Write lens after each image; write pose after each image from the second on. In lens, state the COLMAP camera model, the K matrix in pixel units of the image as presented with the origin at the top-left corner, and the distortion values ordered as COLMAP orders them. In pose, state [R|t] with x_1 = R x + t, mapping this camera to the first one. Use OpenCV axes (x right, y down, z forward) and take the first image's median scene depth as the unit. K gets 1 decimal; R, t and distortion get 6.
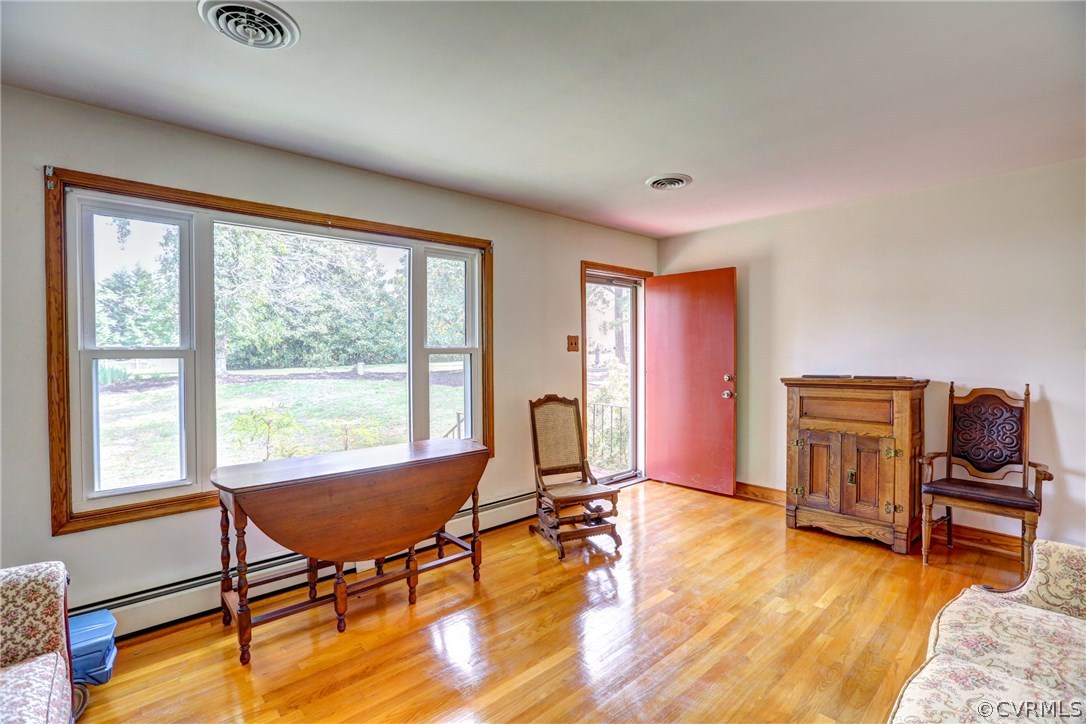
lens RADIAL K [[499.5, 0, 545.7], [0, 499.5, 356.1], [0, 0, 1]] dist [-0.054690, 0.025258]
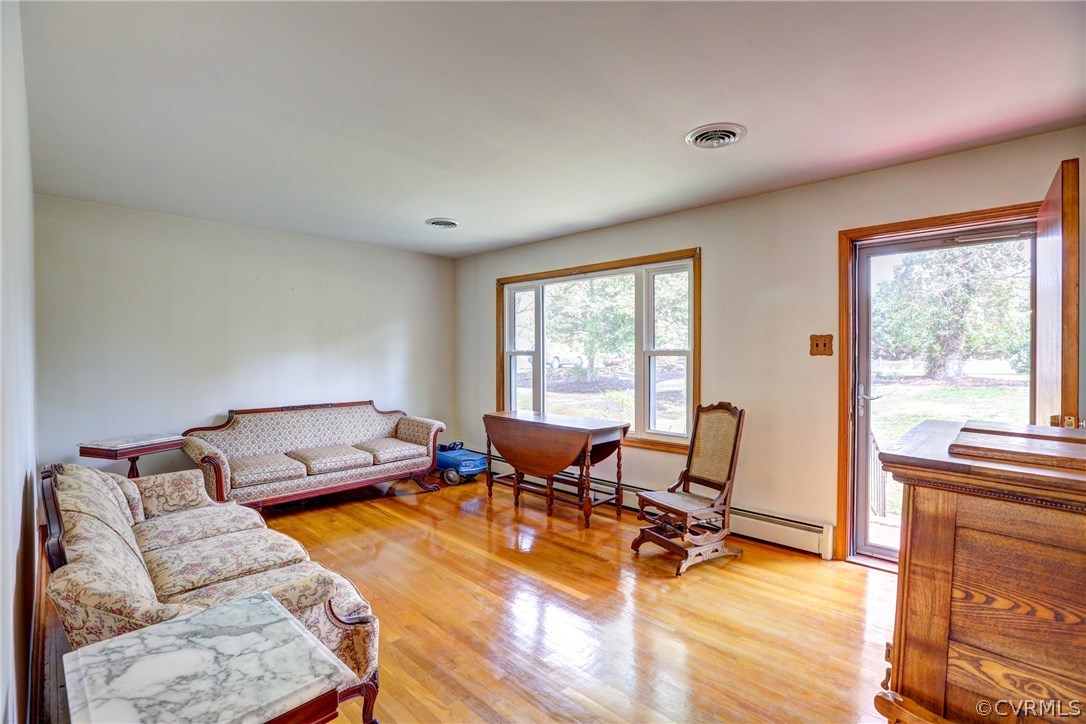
lens RADIAL K [[499.5, 0, 545.7], [0, 499.5, 356.1], [0, 0, 1]] dist [-0.054690, 0.025258]
pose [[0.067250, 0.011632, -0.997668, 0.912131], [-0.015549, 0.999823, 0.010609, -0.011717], [0.997615, 0.014800, 0.067419, 0.626758]]
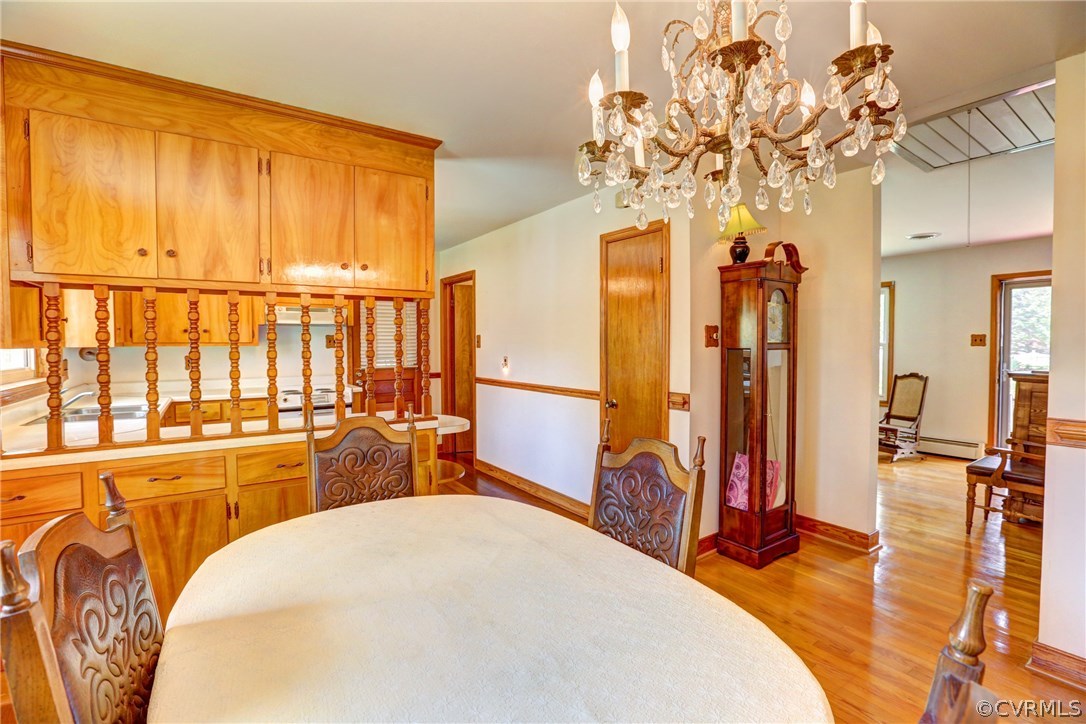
lens RADIAL K [[499.5, 0, 545.7], [0, 499.5, 356.1], [0, 0, 1]] dist [-0.054690, 0.025258]
pose [[-0.125027, 0.027145, -0.991782, 1.739432], [-0.015574, 0.999449, 0.029318, -0.003806], [0.992031, 0.019112, -0.124536, 0.028624]]
